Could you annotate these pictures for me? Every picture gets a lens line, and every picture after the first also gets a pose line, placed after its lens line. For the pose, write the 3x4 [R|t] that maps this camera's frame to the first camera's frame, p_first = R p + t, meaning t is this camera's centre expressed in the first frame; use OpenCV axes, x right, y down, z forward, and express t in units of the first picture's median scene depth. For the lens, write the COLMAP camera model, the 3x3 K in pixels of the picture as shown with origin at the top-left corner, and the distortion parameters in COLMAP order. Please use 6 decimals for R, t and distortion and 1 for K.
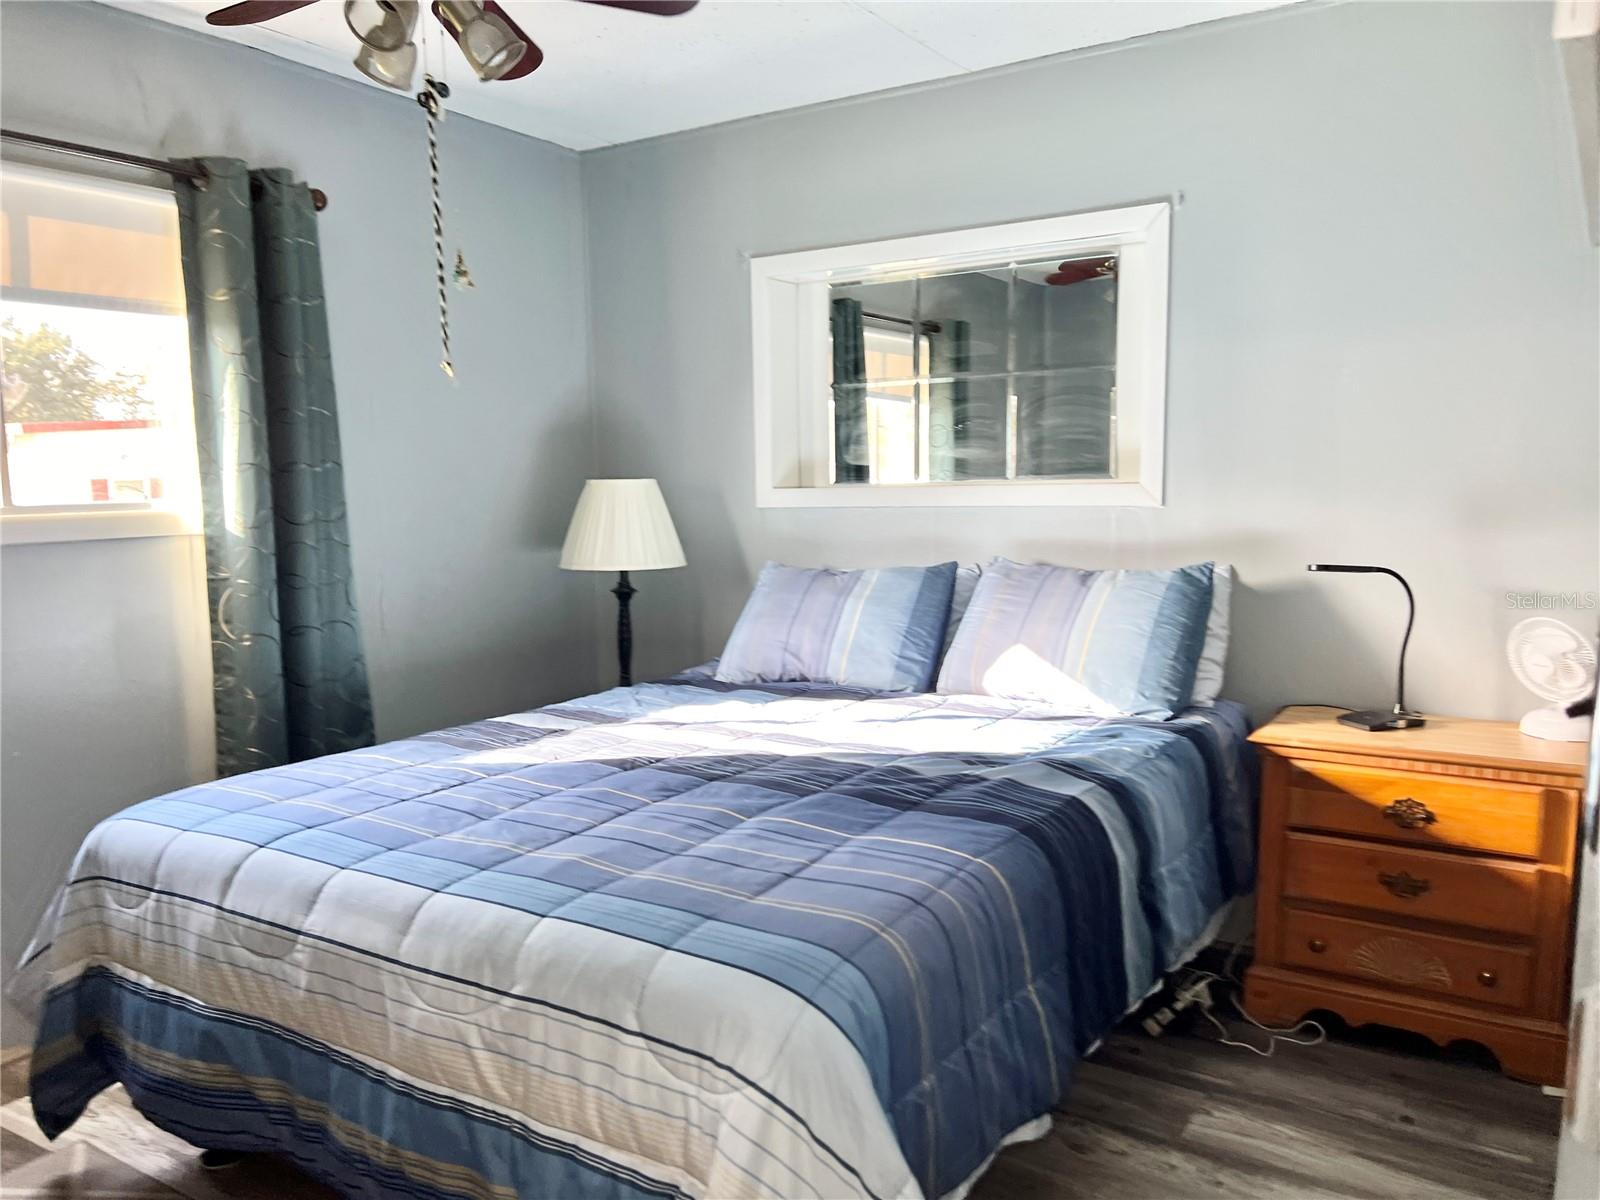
lens RADIAL K [[1193.7, 0, 807.4], [0, 1193.7, 596.9], [0, 0, 1]] dist [0.079370, -0.107485]
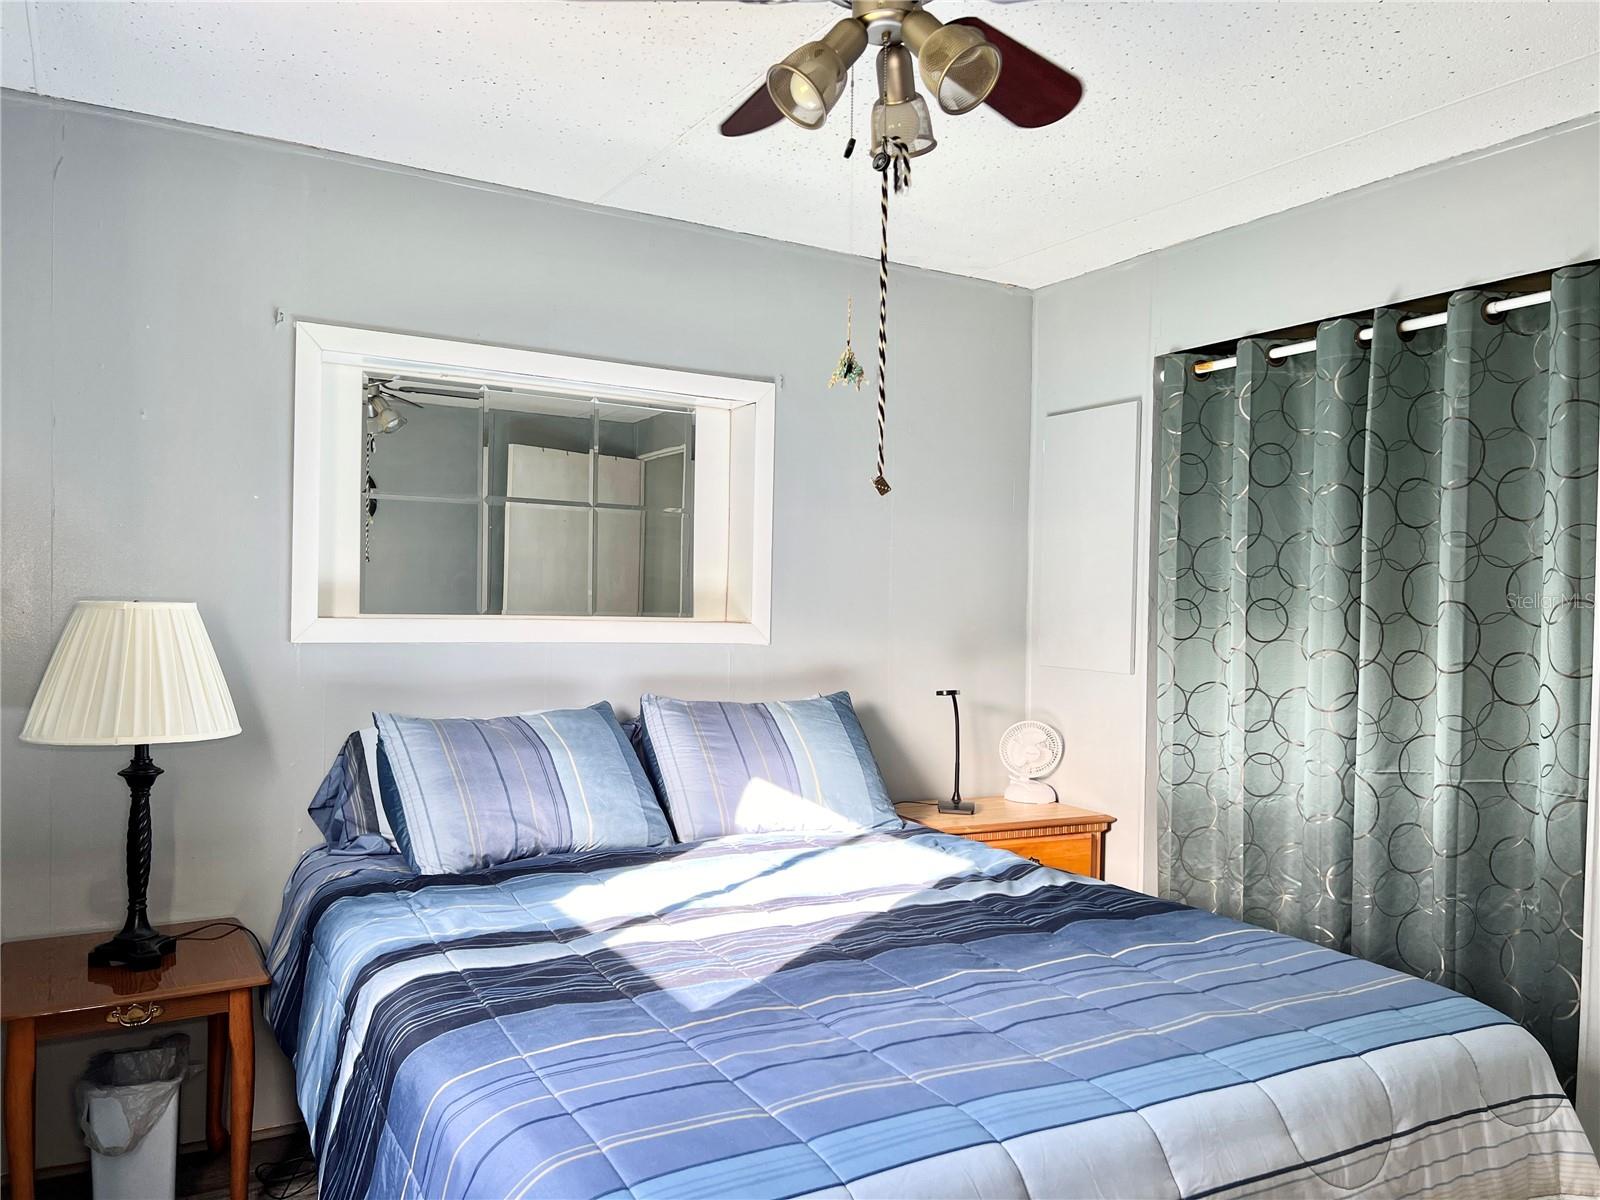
lens RADIAL K [[1193.7, 0, 803.4], [0, 1193.7, 601.5], [0, 0, 1]] dist [0.079370, -0.107485]
pose [[0.485175, 0.027524, 0.873984, -0.663519], [0.058044, 0.996286, -0.063597, -0.041894], [-0.872488, 0.081585, 0.481776, 0.426123]]
